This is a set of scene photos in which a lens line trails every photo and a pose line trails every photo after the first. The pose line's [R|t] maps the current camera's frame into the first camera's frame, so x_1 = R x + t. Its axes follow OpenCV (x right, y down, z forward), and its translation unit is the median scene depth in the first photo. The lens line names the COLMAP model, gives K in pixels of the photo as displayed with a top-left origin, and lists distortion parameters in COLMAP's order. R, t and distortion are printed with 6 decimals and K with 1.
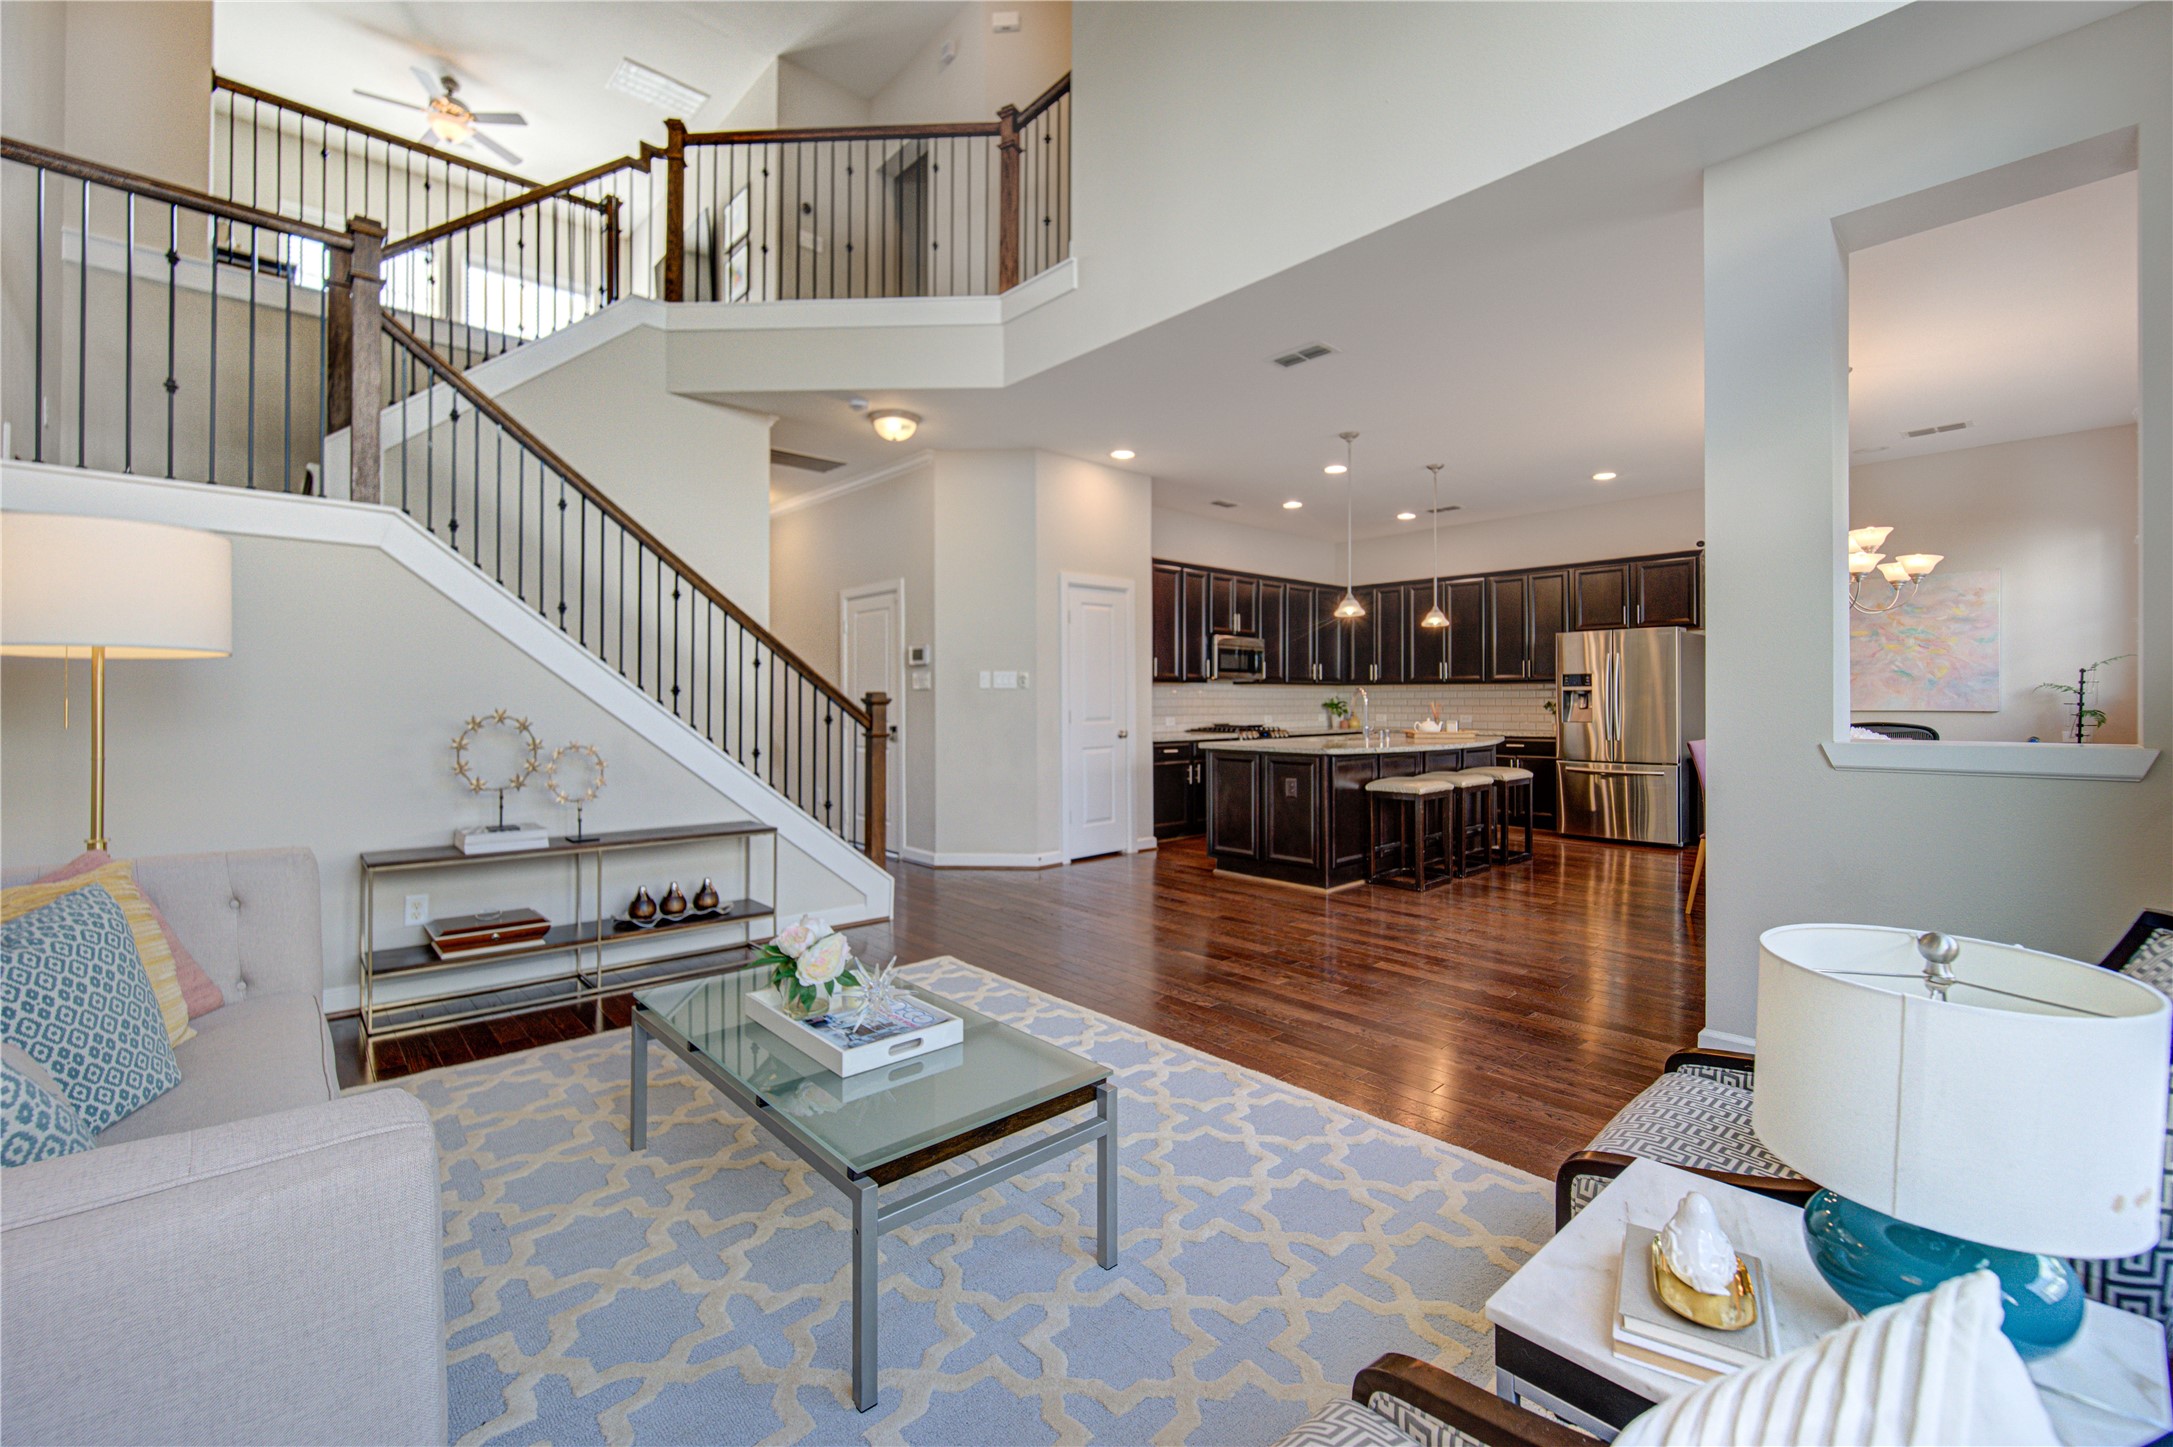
lens RADIAL K [[893.1, 0, 1059.3], [0, 893.1, 696.4], [0, 0, 1]] dist [-0.004838, -0.000358]
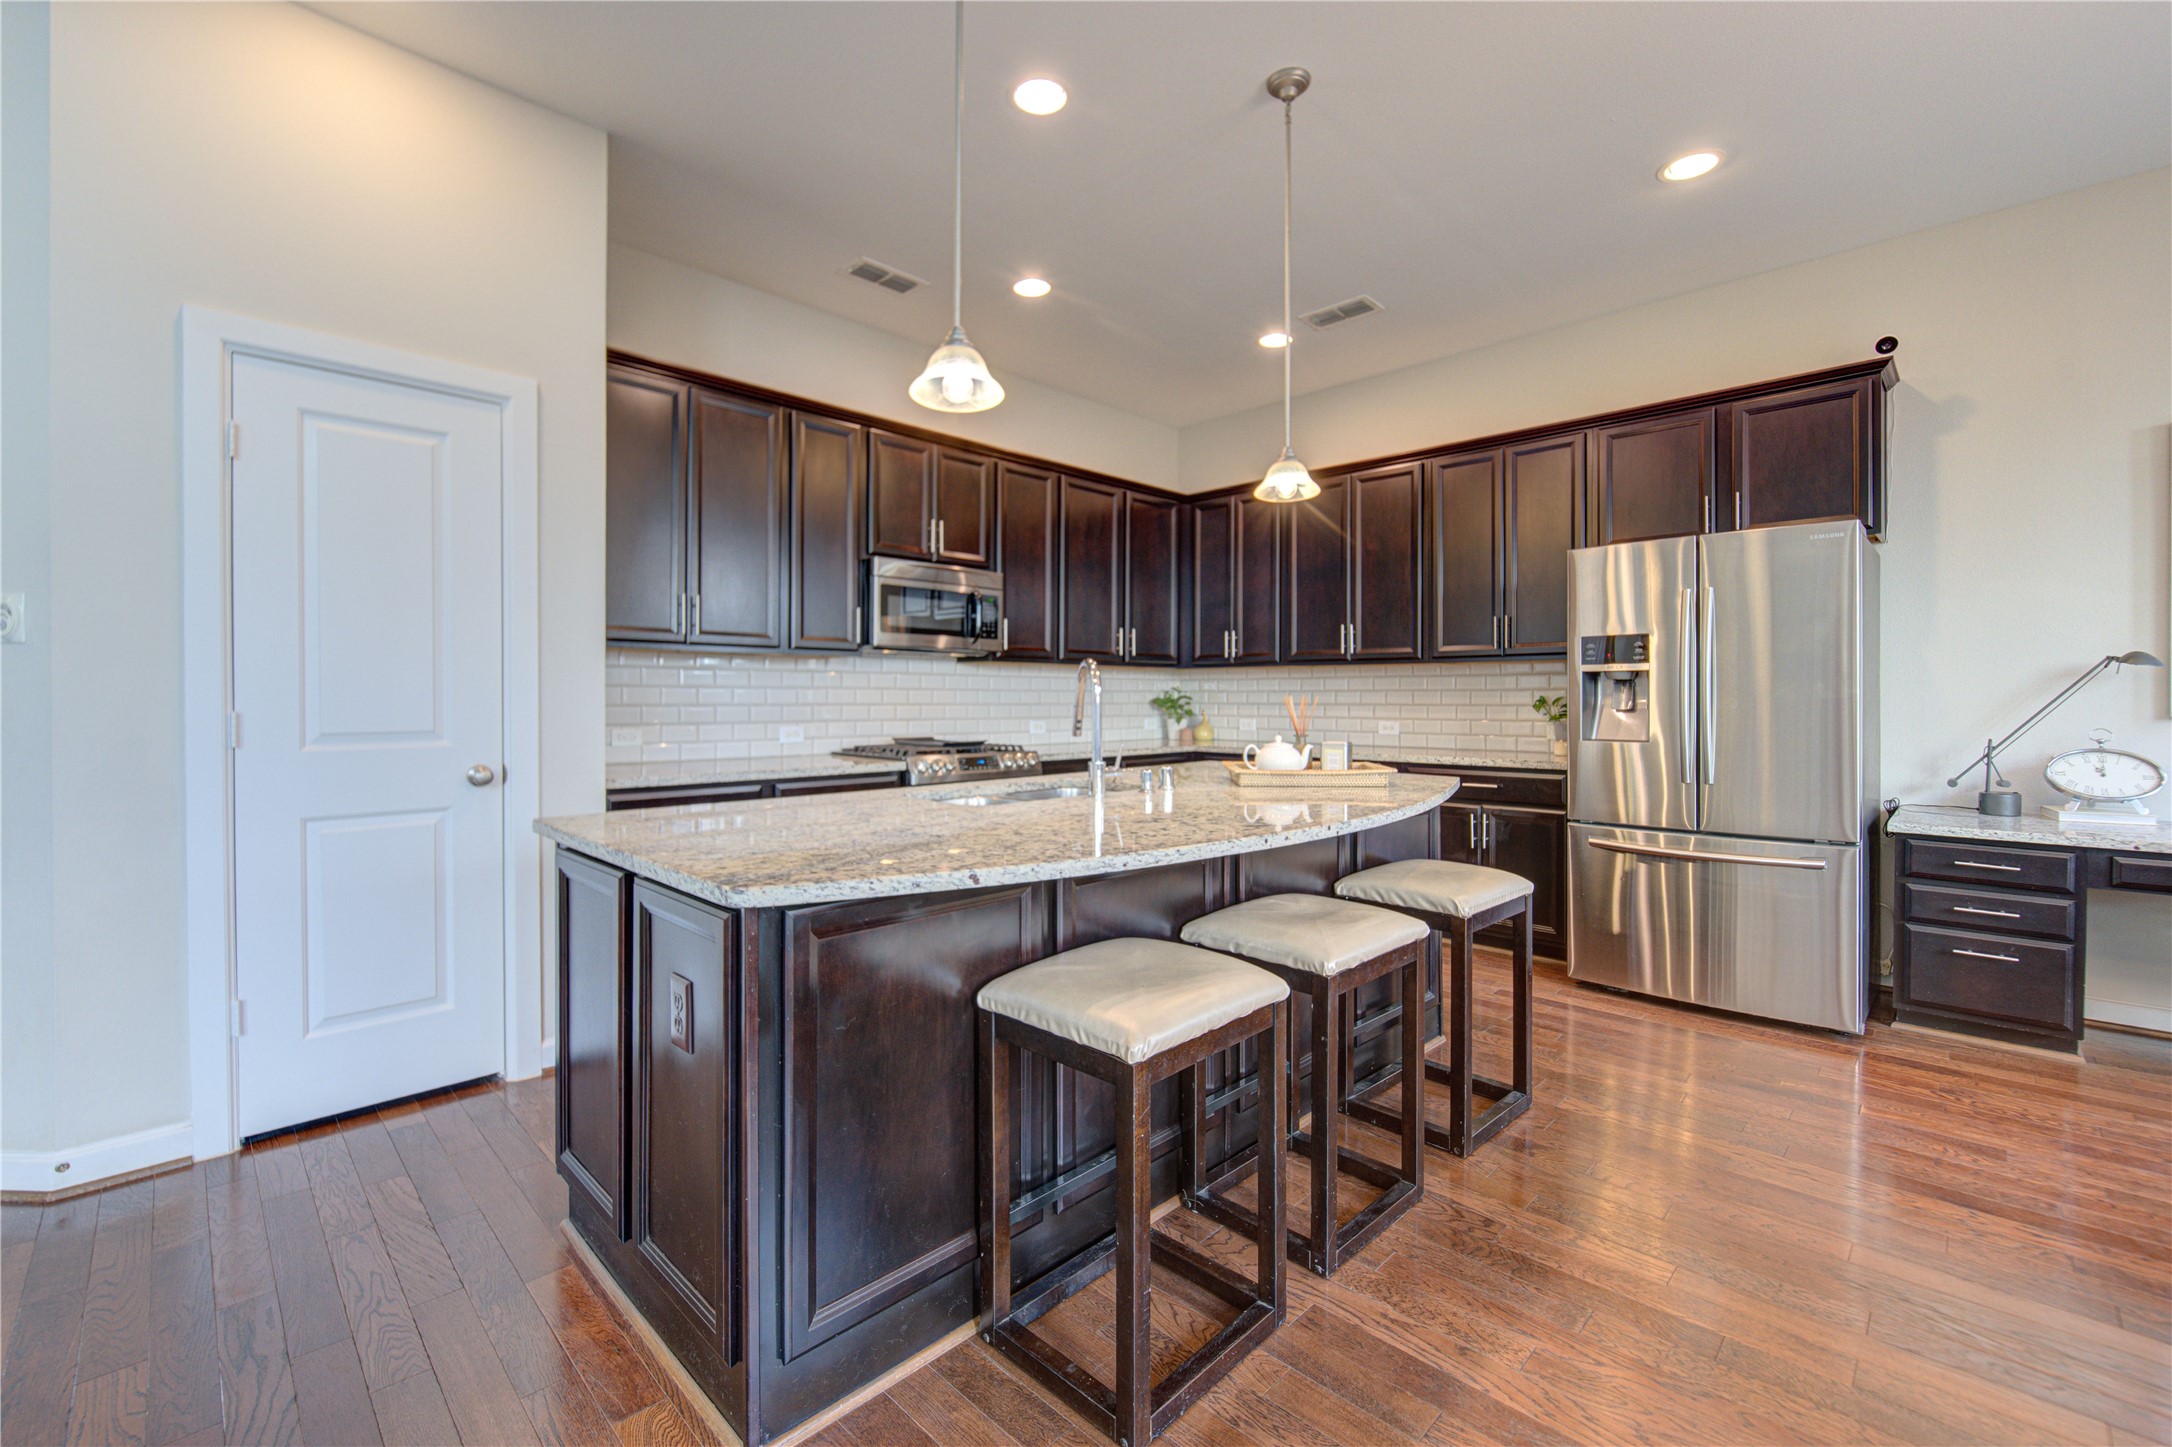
lens RADIAL K [[904.3, 0, 1061.3], [0, 904.3, 700.9], [0, 0, 1]] dist [-0.006603, -0.000172]
pose [[0.998553, 0.004003, 0.053628, 0.272334], [-0.004448, 0.999957, 0.008198, 0.005733], [-0.053593, -0.008424, 0.998527, 0.550824]]
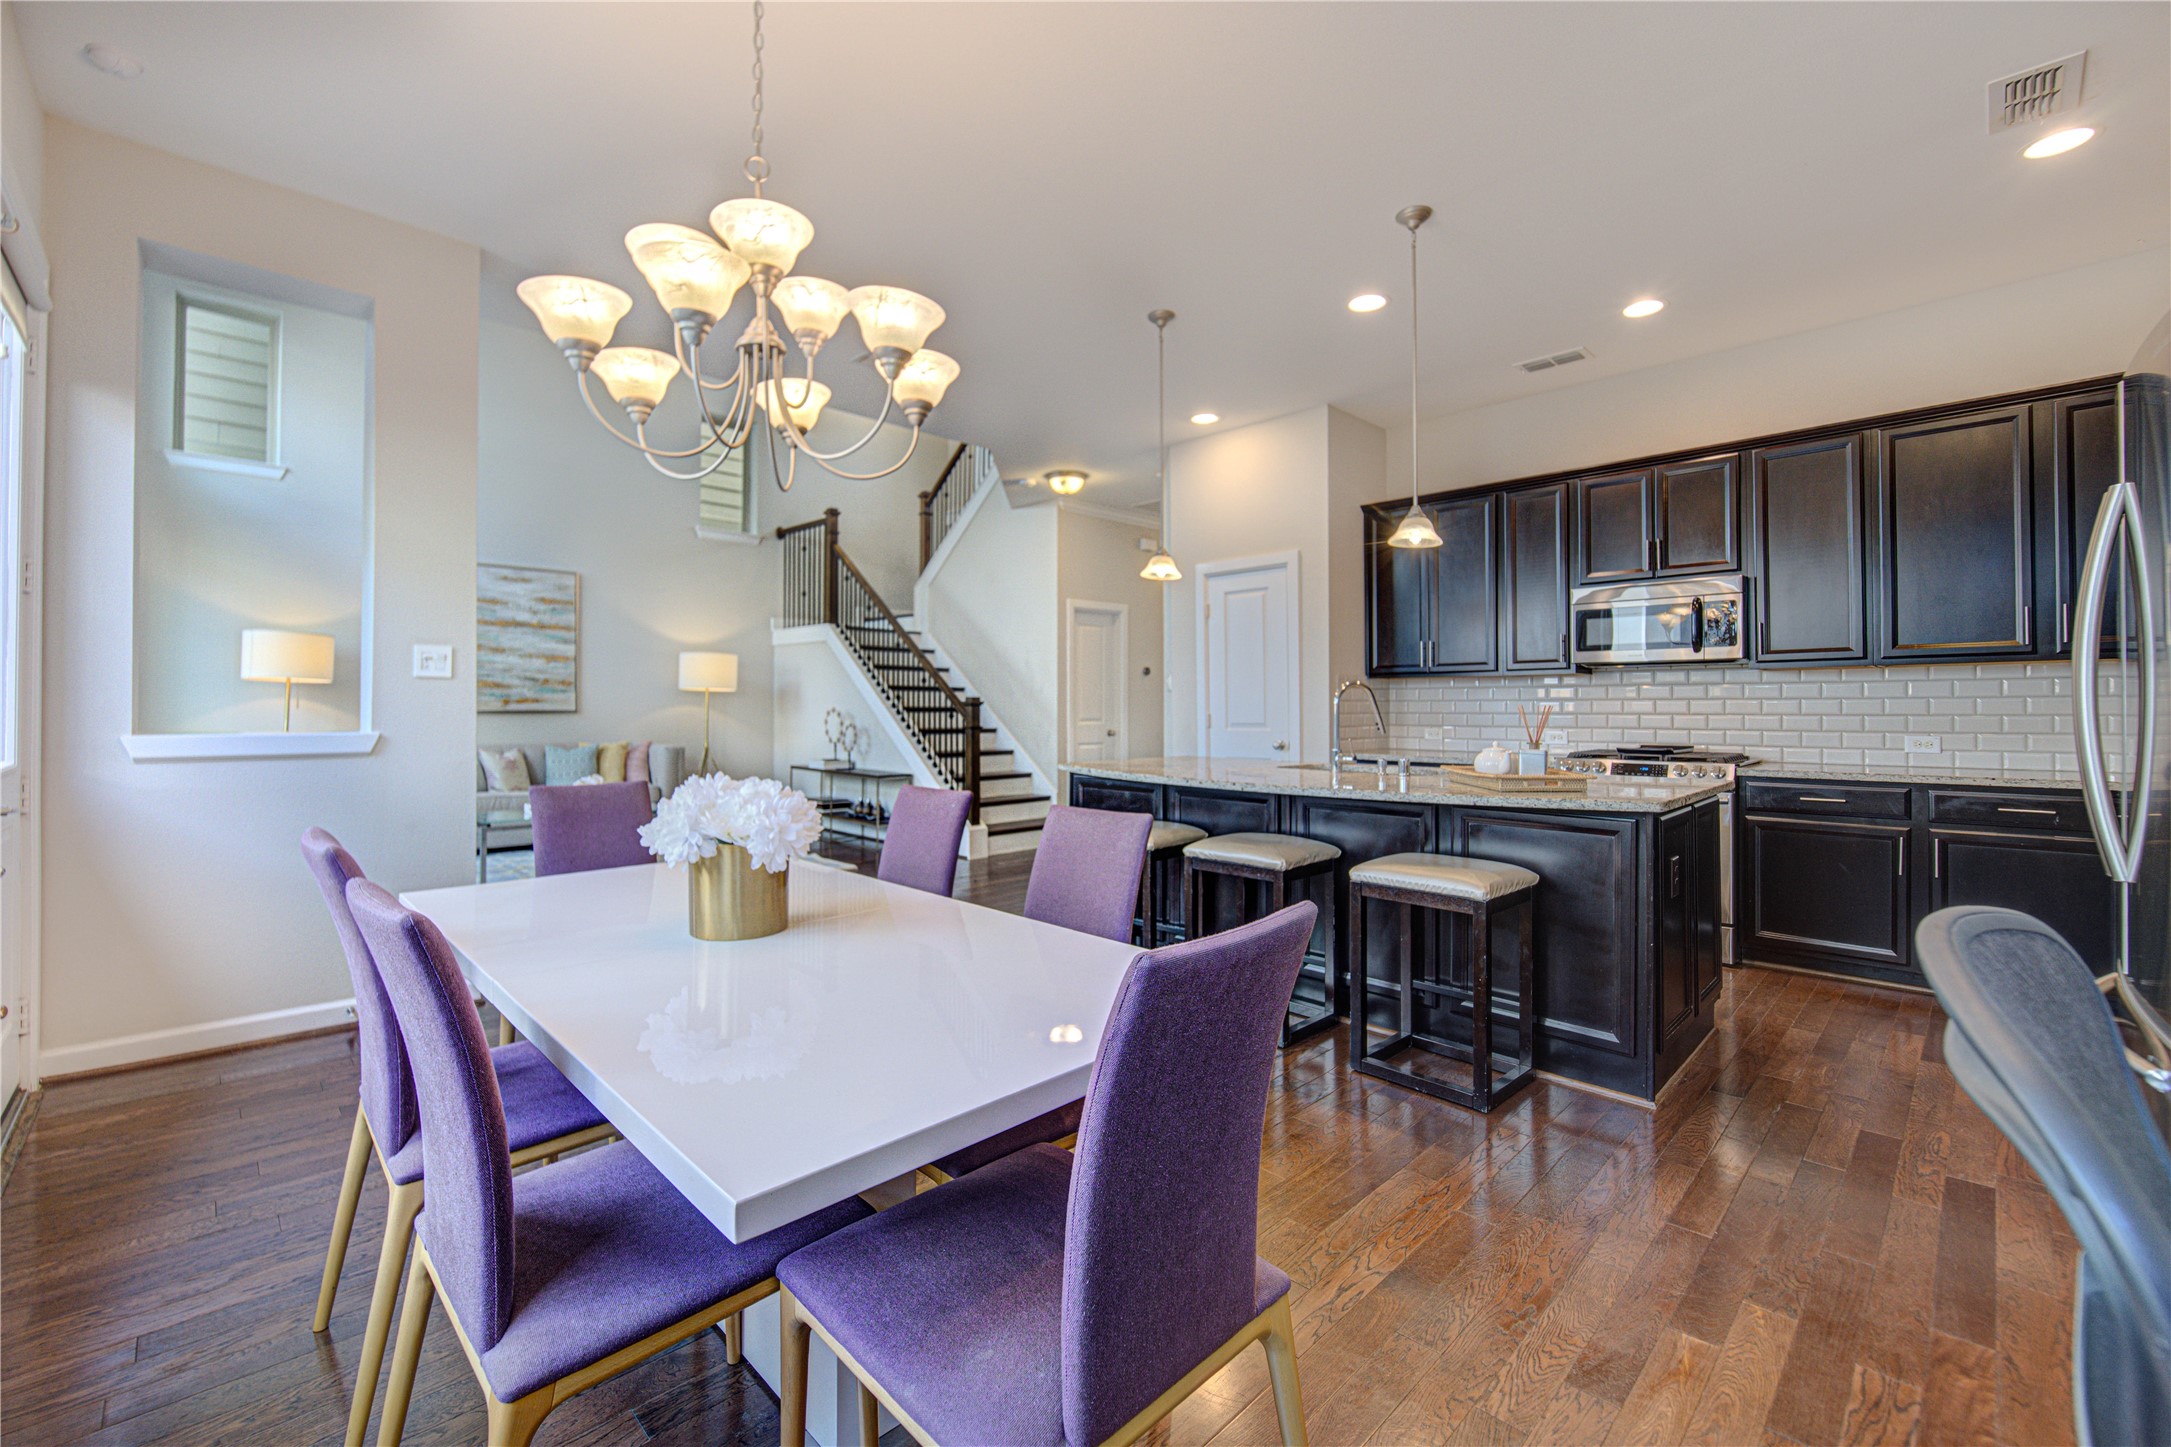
lens RADIAL K [[892.3, 0, 1058.3], [0, 892.3, 696.4], [0, 0, 1]] dist [-0.004838, -0.000358]
pose [[0.043437, -0.013857, -0.998960, 0.792073], [0.001440, 0.999904, -0.013807, 0.008990], [0.999055, -0.000839, 0.043453, 0.701277]]
